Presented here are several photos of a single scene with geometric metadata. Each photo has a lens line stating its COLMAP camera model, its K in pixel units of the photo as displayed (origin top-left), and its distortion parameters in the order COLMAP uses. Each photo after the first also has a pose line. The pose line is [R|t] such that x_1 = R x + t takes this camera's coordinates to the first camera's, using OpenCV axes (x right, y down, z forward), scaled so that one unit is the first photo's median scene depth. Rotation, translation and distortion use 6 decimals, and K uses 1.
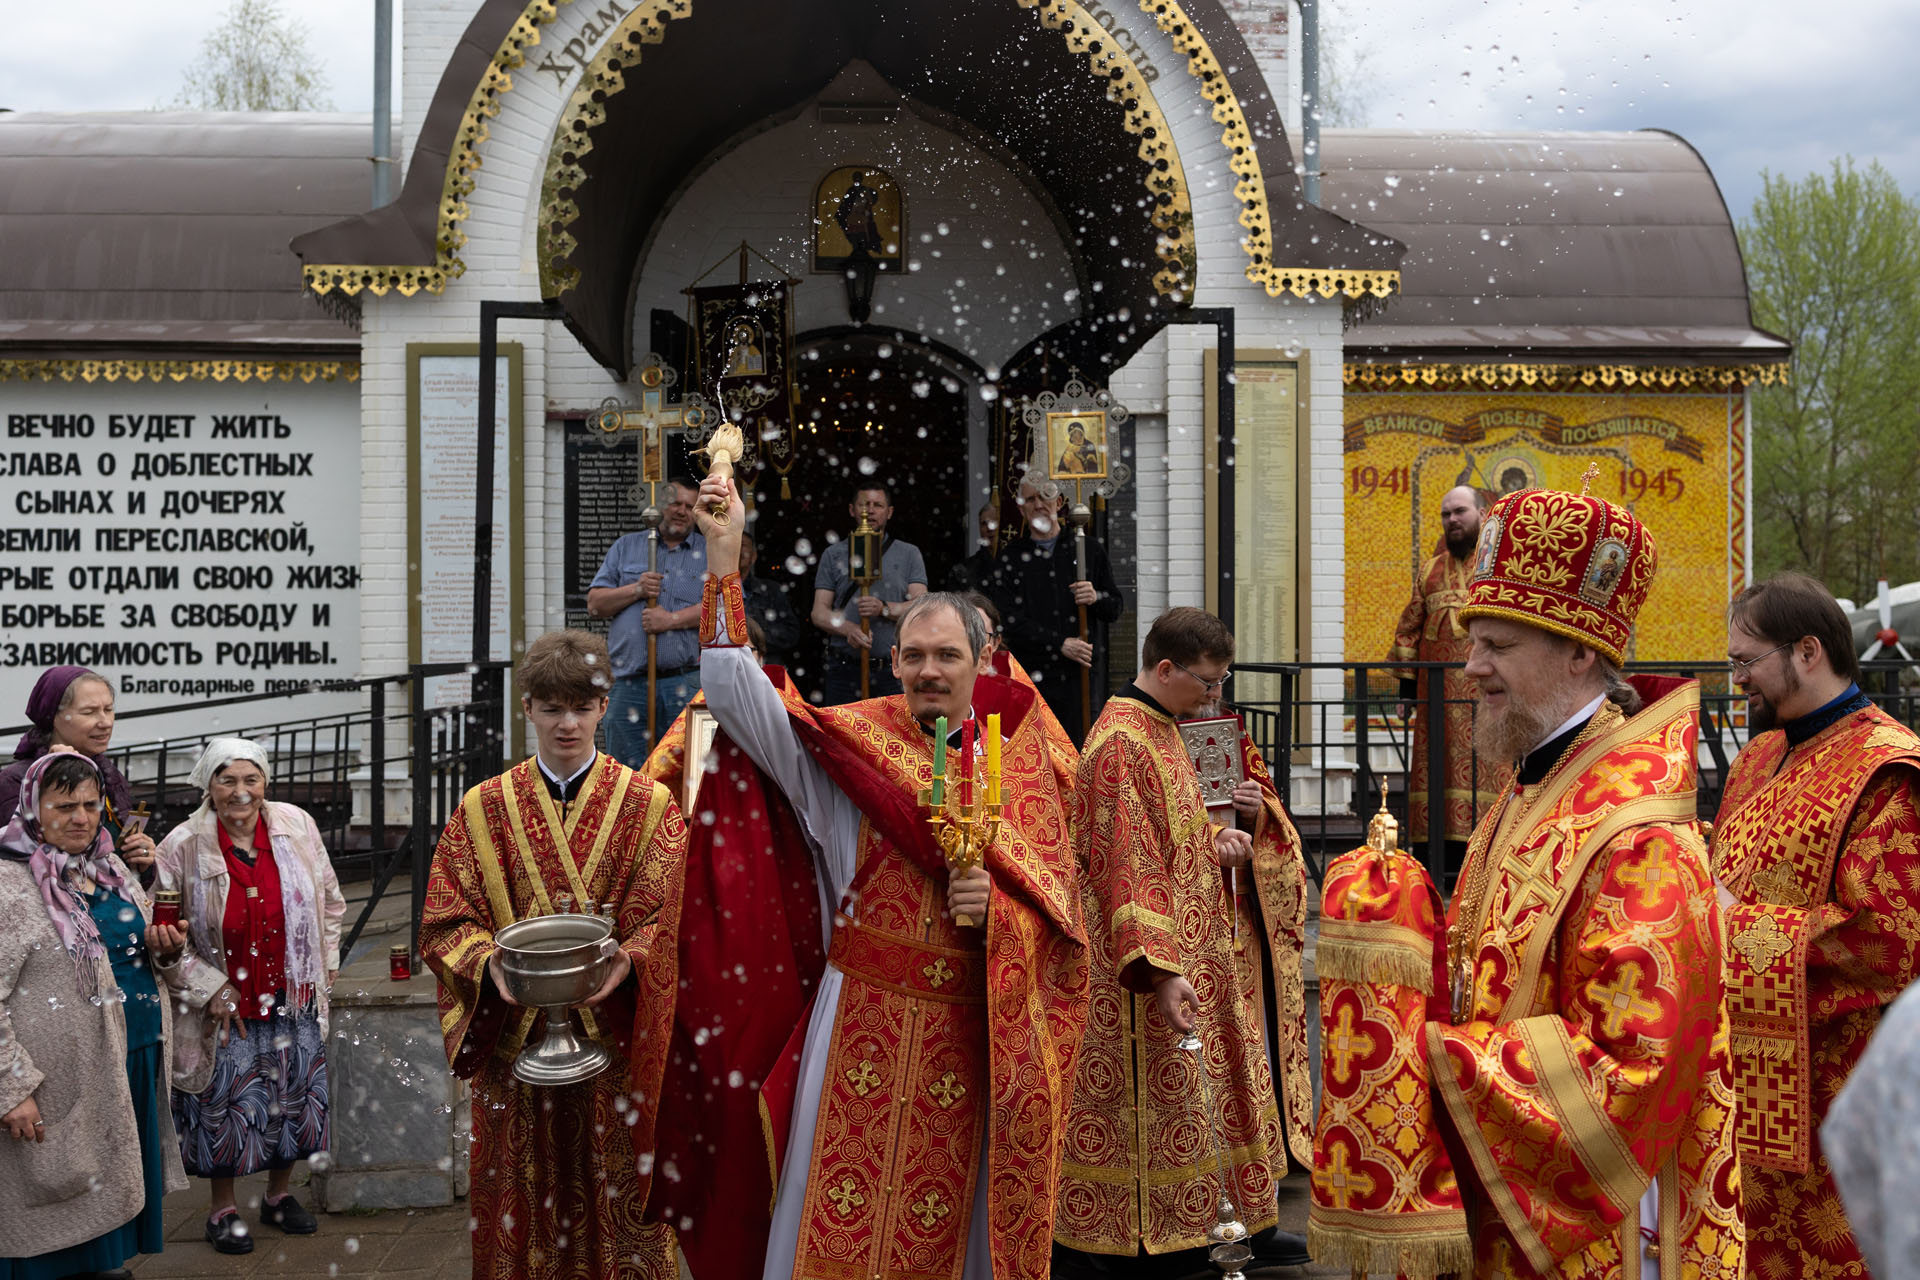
lens RADIAL K [[1920.4, 0, 968.1], [0, 1920.4, 641.3], [0, 0, 1]] dist [0.014161, 0.017389]
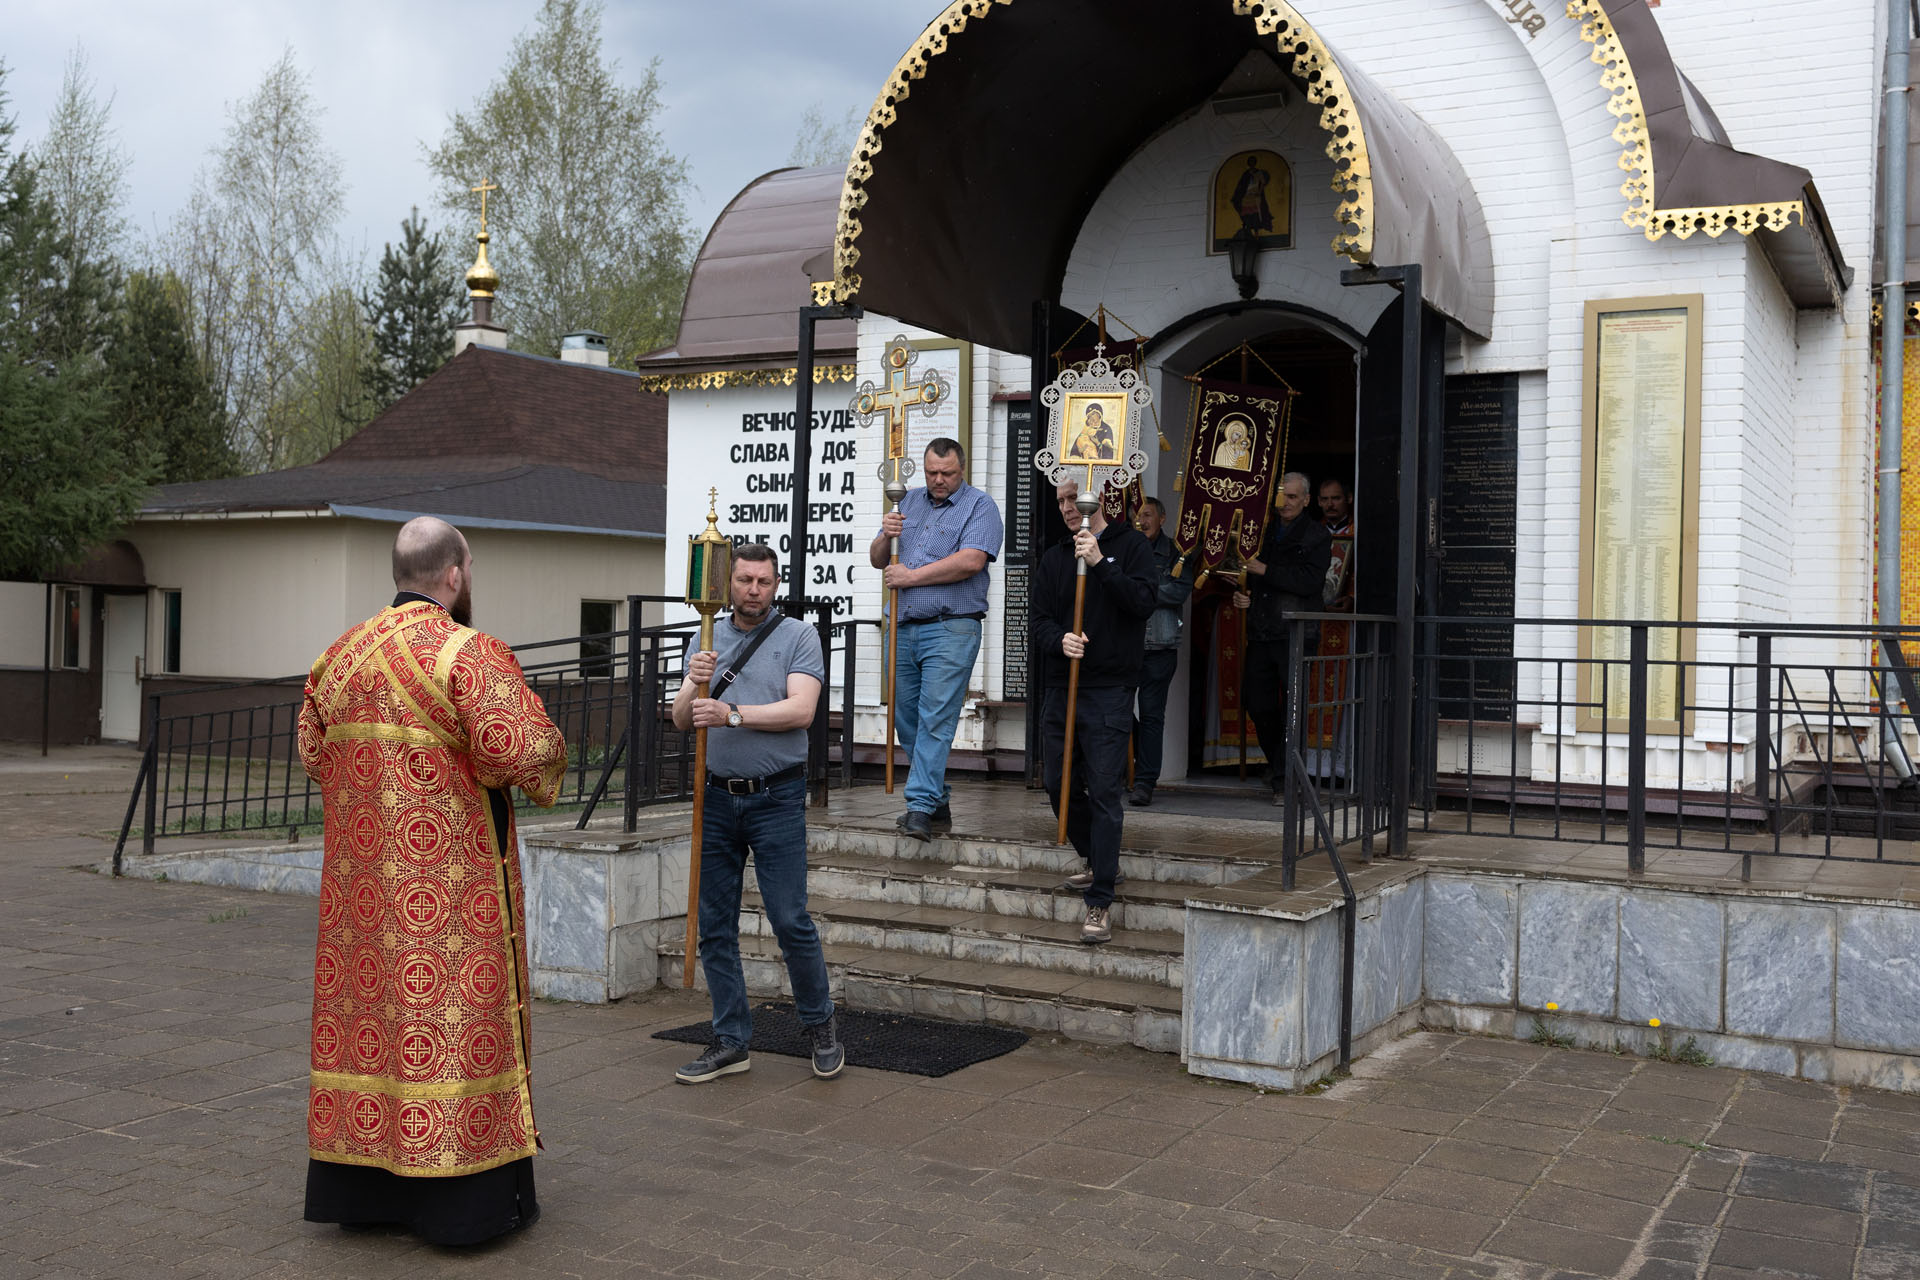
lens RADIAL K [[1920.4, 0, 968.1], [0, 1920.4, 641.3], [0, 0, 1]] dist [0.014161, 0.017389]
pose [[0.846832, 0.027109, -0.531170, 0.382112], [-0.022493, 0.999632, 0.015158, 0.011376], [0.531385, -0.000889, 0.847130, 0.015241]]
